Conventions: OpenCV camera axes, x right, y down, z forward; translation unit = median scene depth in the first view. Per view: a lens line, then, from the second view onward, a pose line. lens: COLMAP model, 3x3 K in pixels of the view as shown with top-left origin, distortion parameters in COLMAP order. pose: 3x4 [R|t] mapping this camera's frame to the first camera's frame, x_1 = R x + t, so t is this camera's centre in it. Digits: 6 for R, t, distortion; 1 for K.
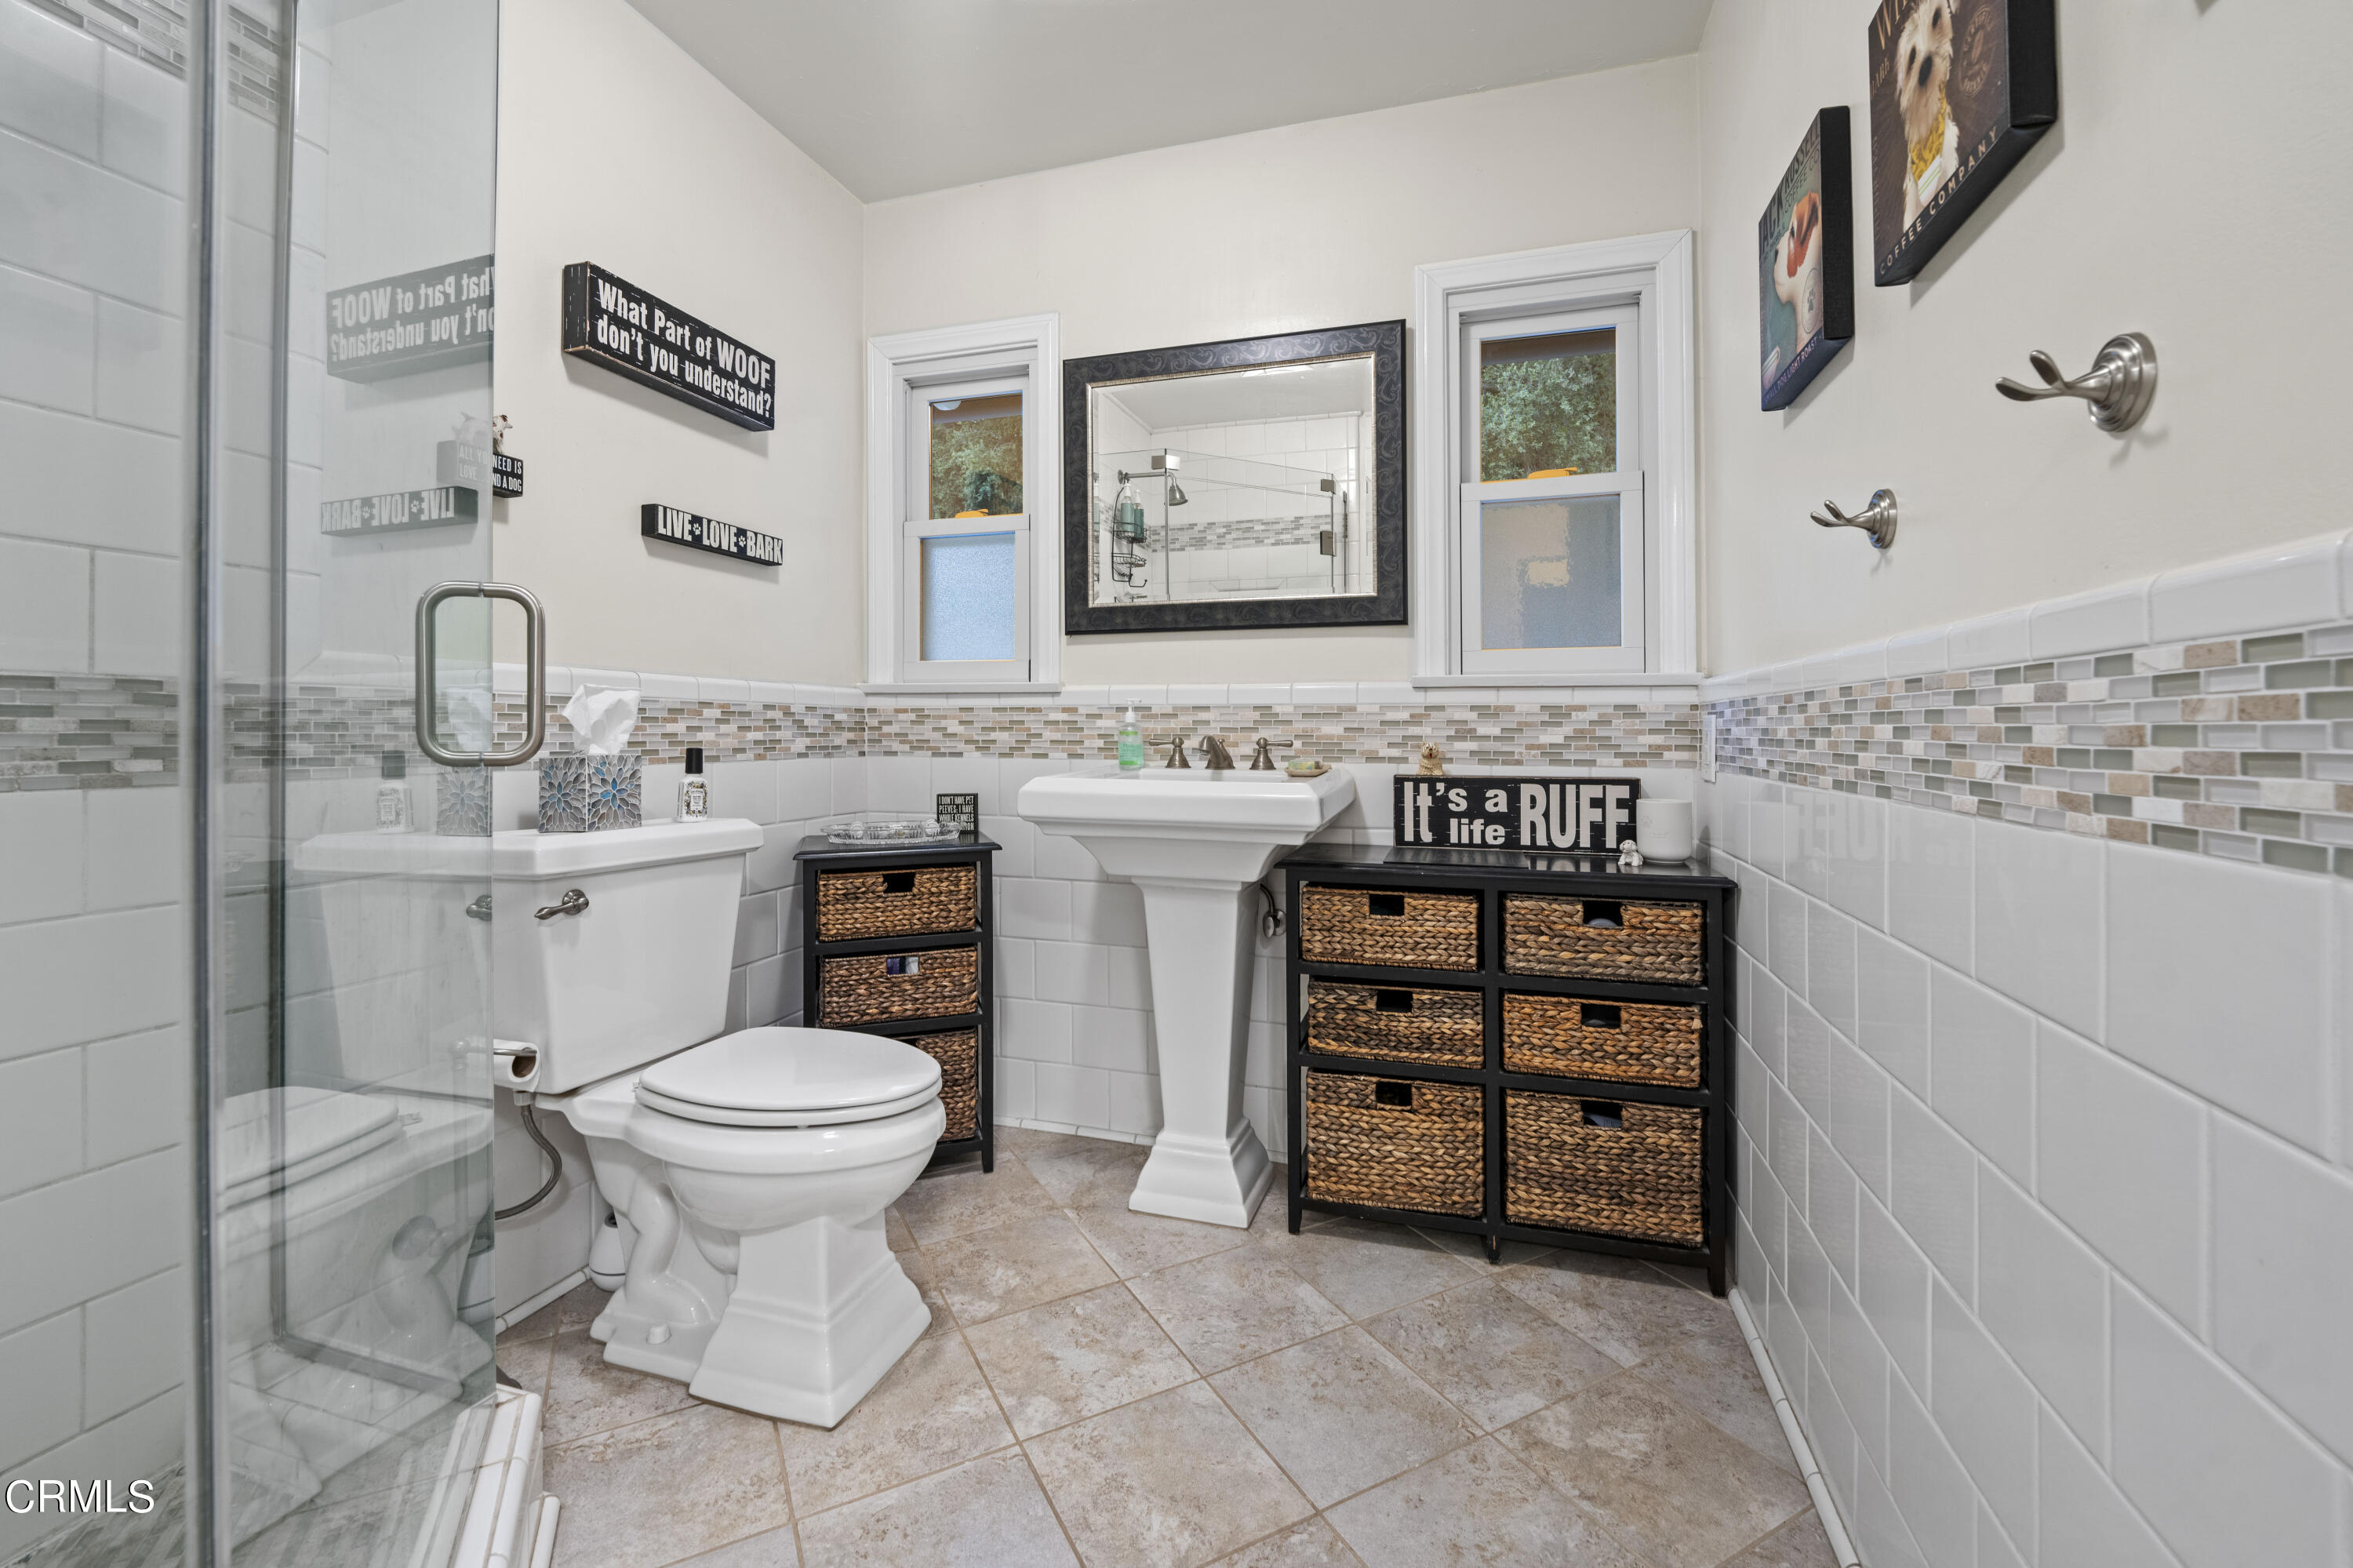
lens RADIAL K [[967.1, 0, 1187.4], [0, 967.1, 727.9], [0, 0, 1]] dist [-0.000626, -0.000114]
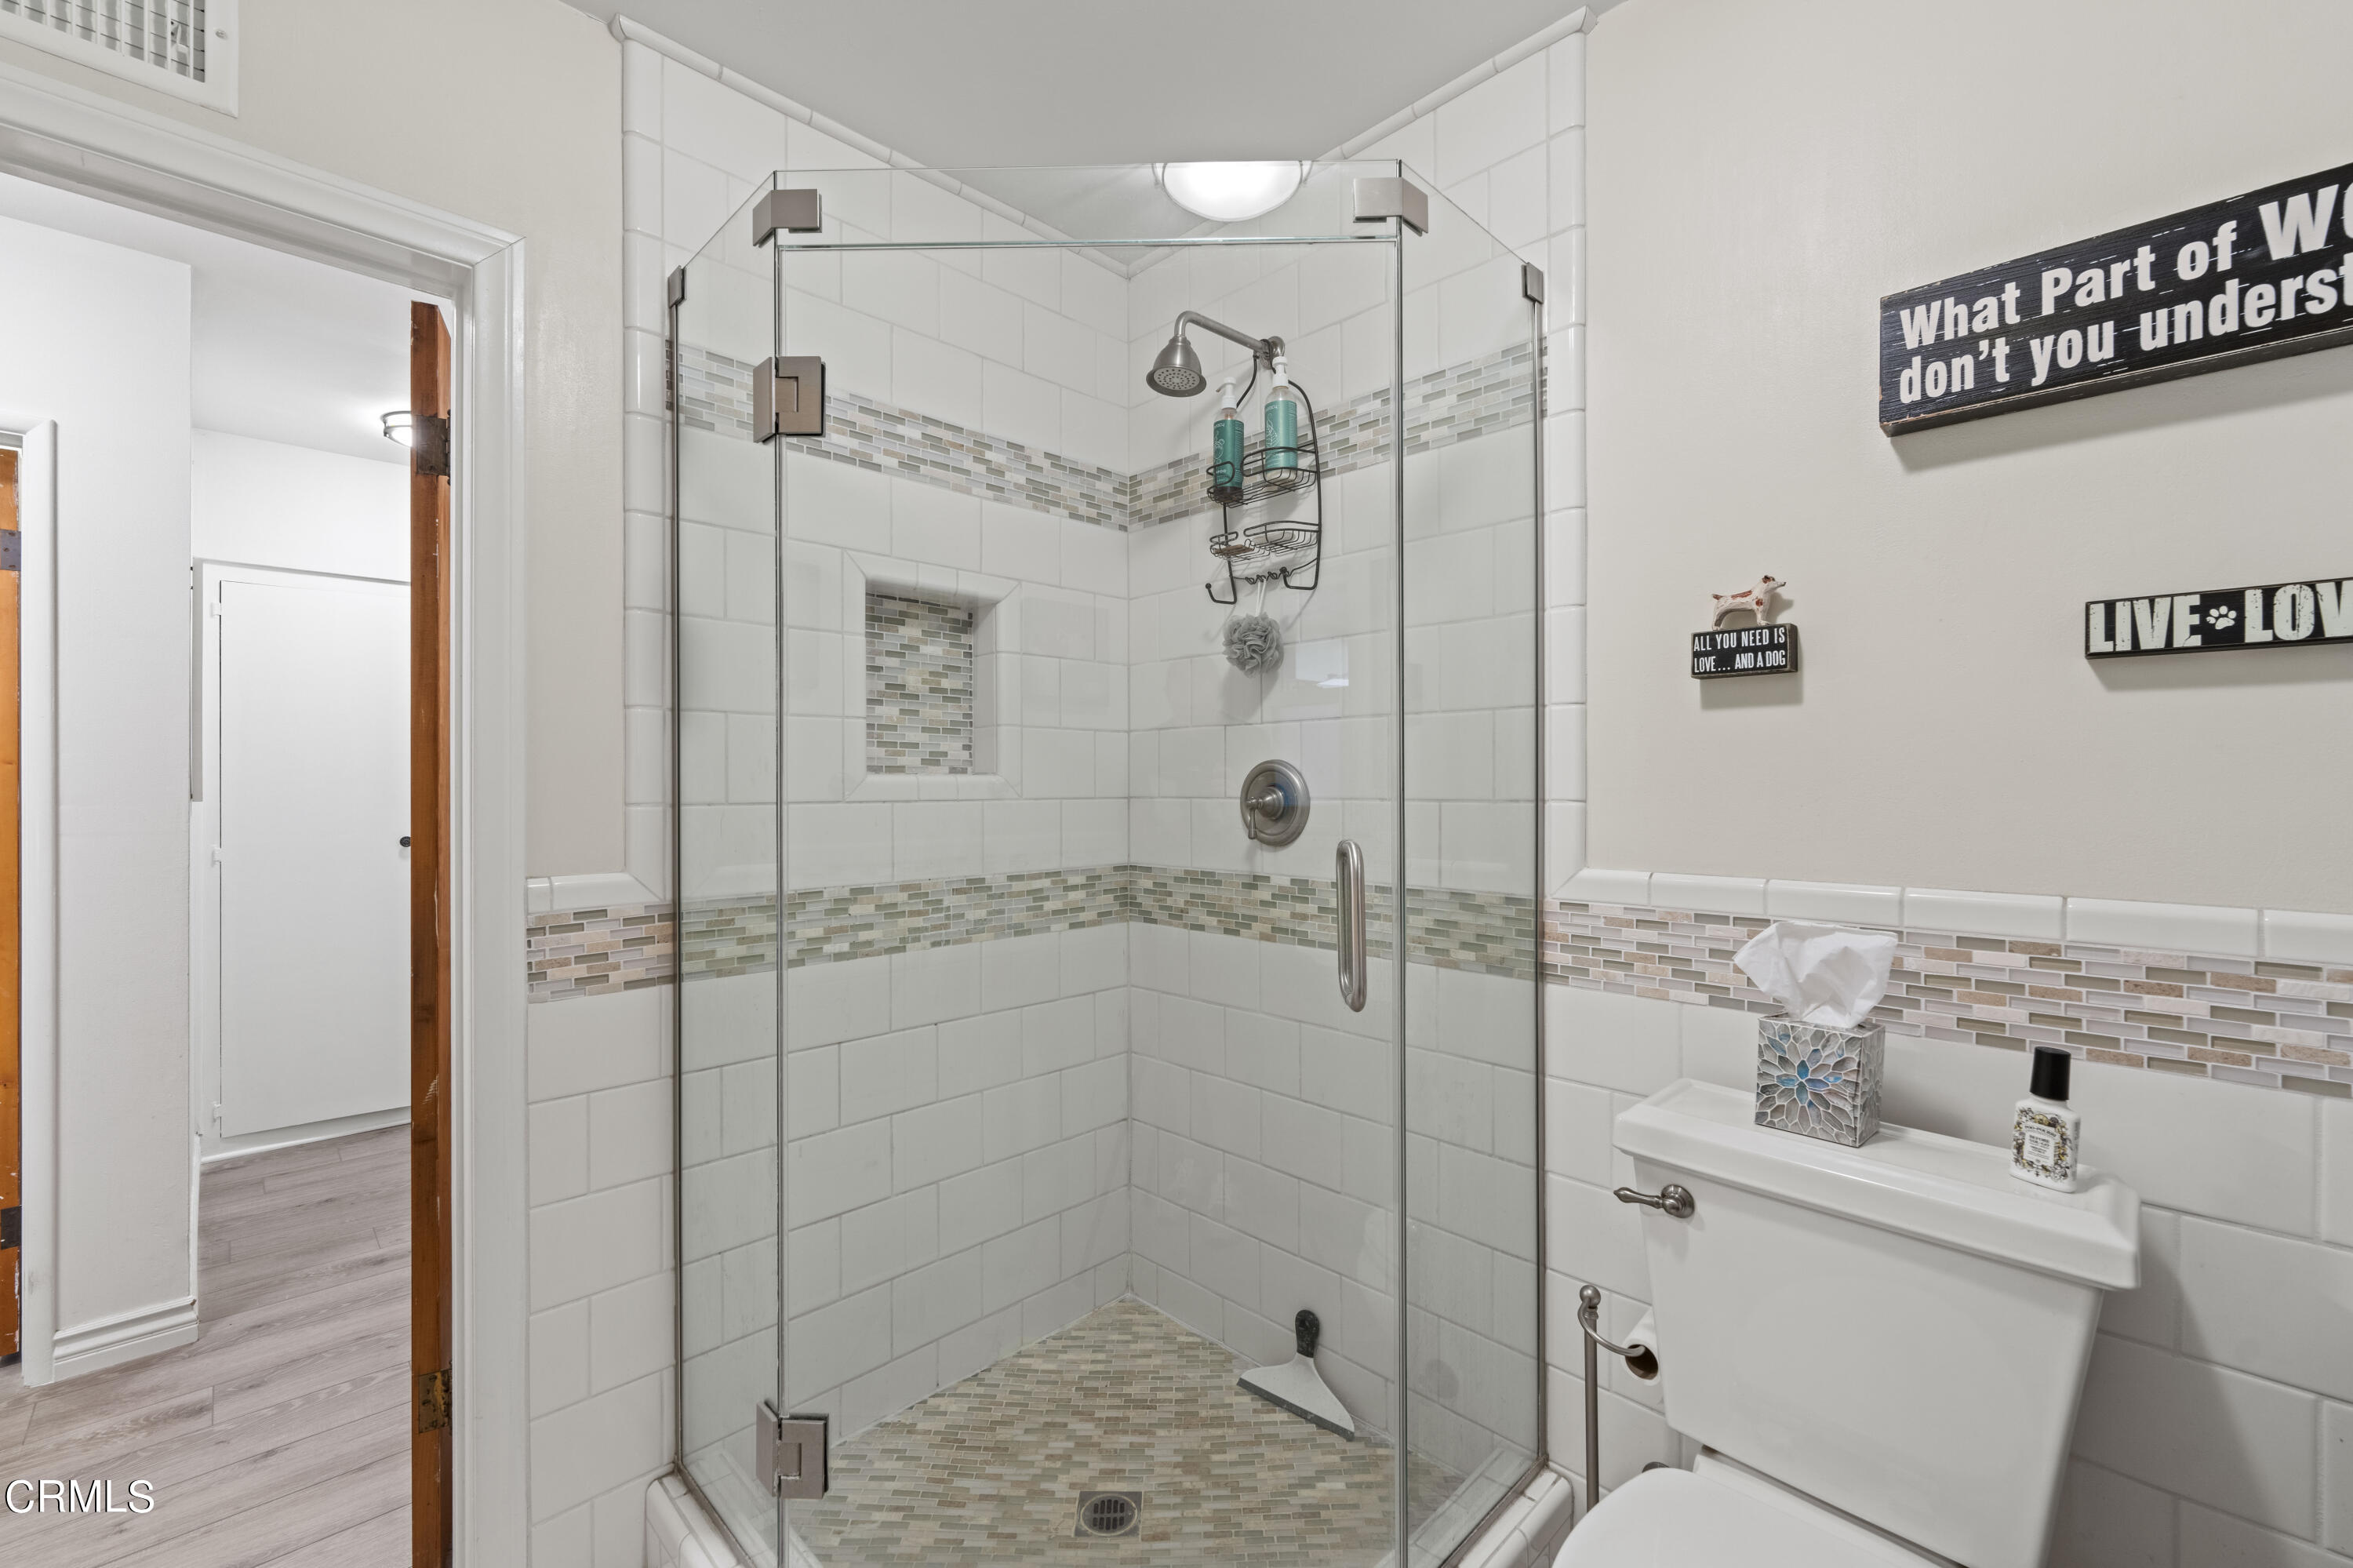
lens RADIAL K [[967.1, 0, 1174.8], [0, 967.1, 785.3], [0, 0, 1]] dist [-0.000626, -0.000114]
pose [[-0.475739, 0.008790, -0.879543, 0.203674], [0.007736, 0.999953, 0.005809, -0.134072], [0.879553, -0.004041, -0.475785, 0.810756]]
